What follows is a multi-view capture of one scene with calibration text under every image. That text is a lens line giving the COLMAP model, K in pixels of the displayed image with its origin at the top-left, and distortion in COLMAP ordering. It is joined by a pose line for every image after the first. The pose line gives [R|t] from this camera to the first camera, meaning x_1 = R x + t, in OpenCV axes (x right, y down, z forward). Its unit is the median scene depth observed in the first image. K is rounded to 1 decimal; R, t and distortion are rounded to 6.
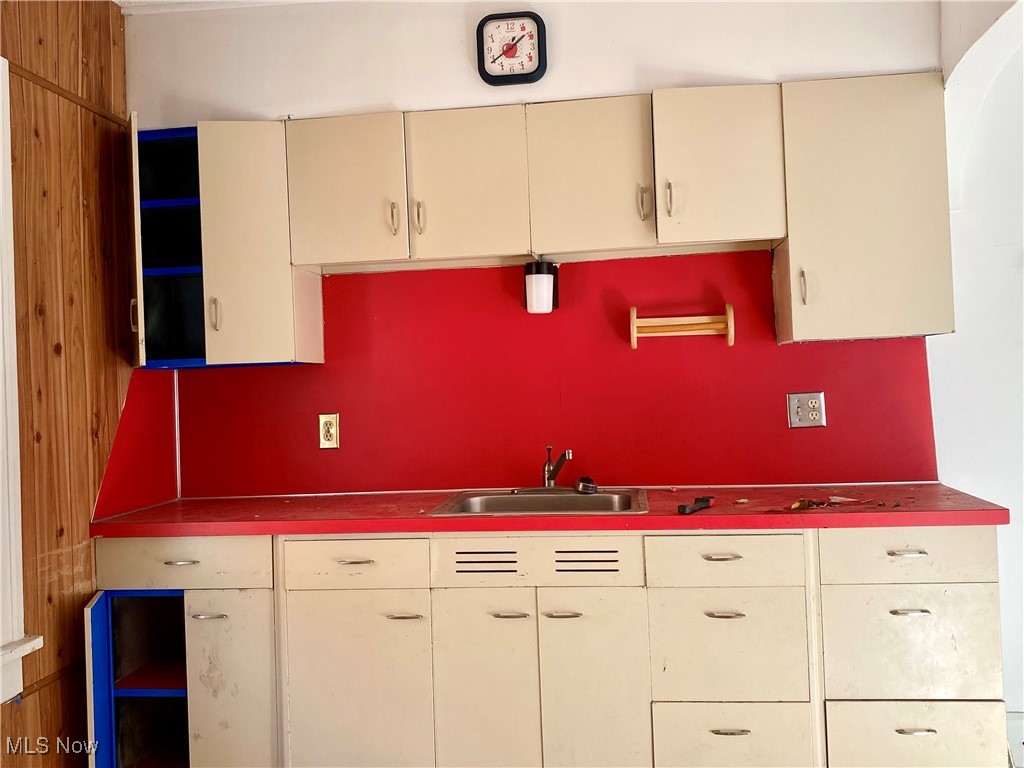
lens RADIAL K [[1009.3, 0, 512.0], [0, 1009.3, 384.0], [0, 0, 1]] dist [0.157607, -0.384035]
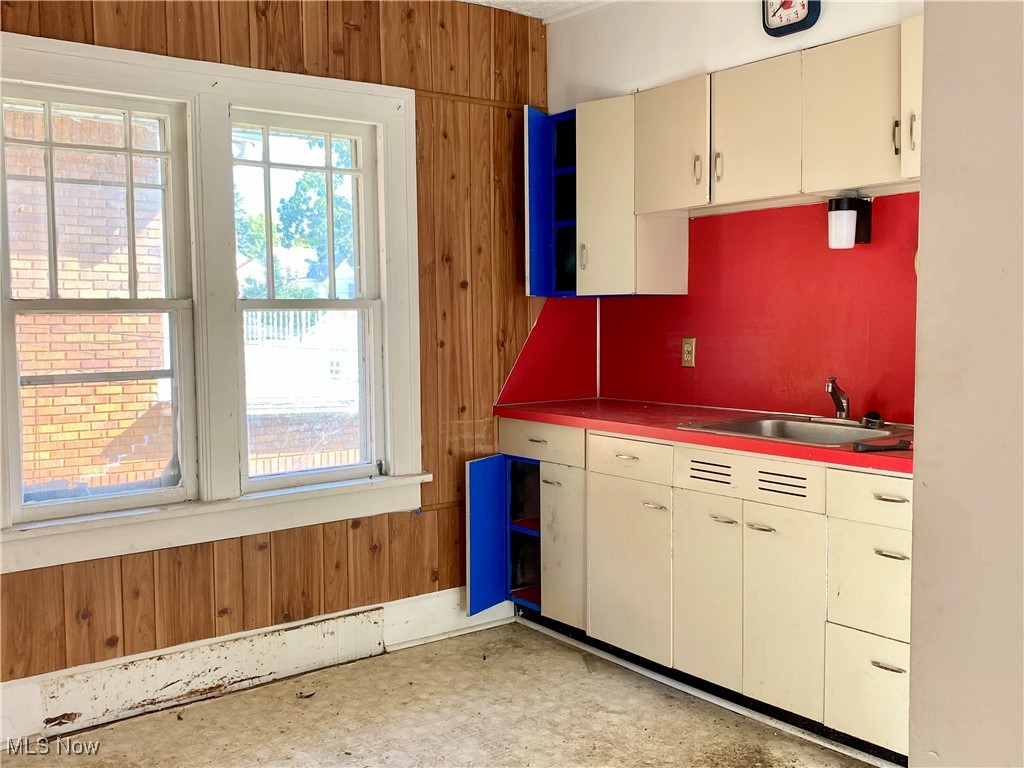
lens RADIAL K [[1009.3, 0, 512.0], [0, 1009.3, 384.0], [0, 0, 1]] dist [0.157607, -0.384035]
pose [[0.703669, 0.079141, -0.706107, 0.601882], [-0.016239, 0.995309, 0.095372, -0.030090], [0.710343, -0.055644, 0.701653, 0.029979]]
